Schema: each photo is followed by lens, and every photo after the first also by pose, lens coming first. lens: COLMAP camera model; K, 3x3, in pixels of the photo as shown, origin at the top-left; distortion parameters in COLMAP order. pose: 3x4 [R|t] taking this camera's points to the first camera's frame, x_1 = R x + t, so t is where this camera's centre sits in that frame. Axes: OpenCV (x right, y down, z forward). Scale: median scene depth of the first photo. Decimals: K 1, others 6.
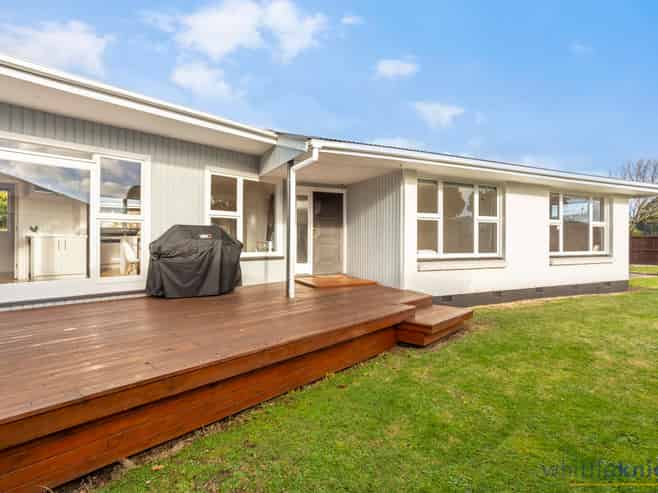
lens RADIAL K [[362.6, 0, 330.2], [0, 362.6, 242.3], [0, 0, 1]] dist [-0.020977, 0.002725]
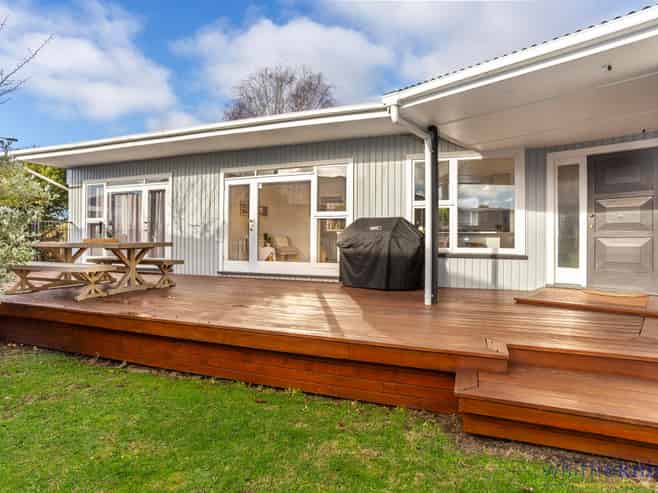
lens RADIAL K [[362.6, 0, 330.3], [0, 362.6, 243.0], [0, 0, 1]] dist [-0.020977, 0.002725]
pose [[0.370104, 0.005918, -0.928972, 0.363952], [-0.012946, 0.999915, 0.001212, 0.016212], [0.928900, 0.011578, 0.370149, 0.361096]]
